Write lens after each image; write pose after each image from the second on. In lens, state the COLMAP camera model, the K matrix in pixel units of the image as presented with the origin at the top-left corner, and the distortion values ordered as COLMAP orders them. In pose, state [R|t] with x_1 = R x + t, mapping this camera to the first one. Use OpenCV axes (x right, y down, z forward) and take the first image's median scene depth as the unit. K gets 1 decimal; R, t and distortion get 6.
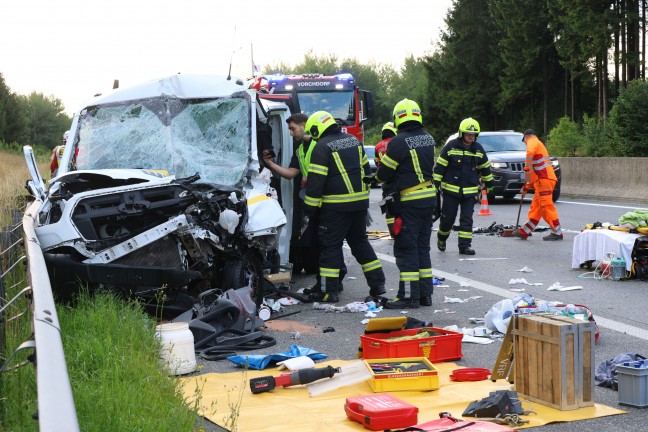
lens RADIAL K [[1342.8, 0, 324.1], [0, 1342.8, 247.6], [0, 0, 1]] dist [0.011468, -0.048242]
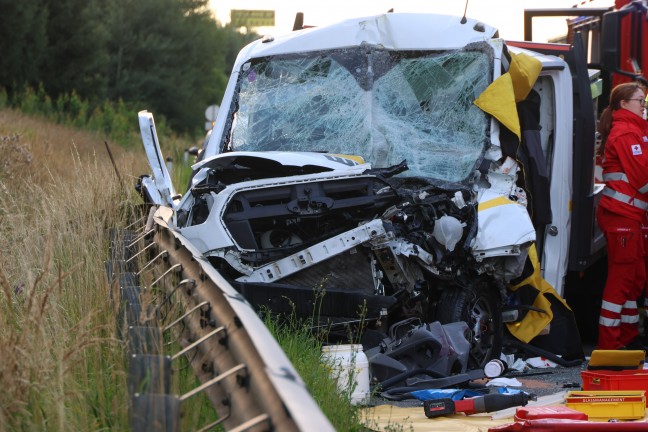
lens RADIAL K [[1342.8, 0, 324.1], [0, 1342.8, 247.6], [0, 0, 1]] dist [0.011468, -0.048242]
pose [[0.993134, 0.039827, -0.109997, -0.058273], [-0.038077, 0.999113, 0.017967, -0.022225], [0.110615, -0.013656, 0.993770, 0.312707]]
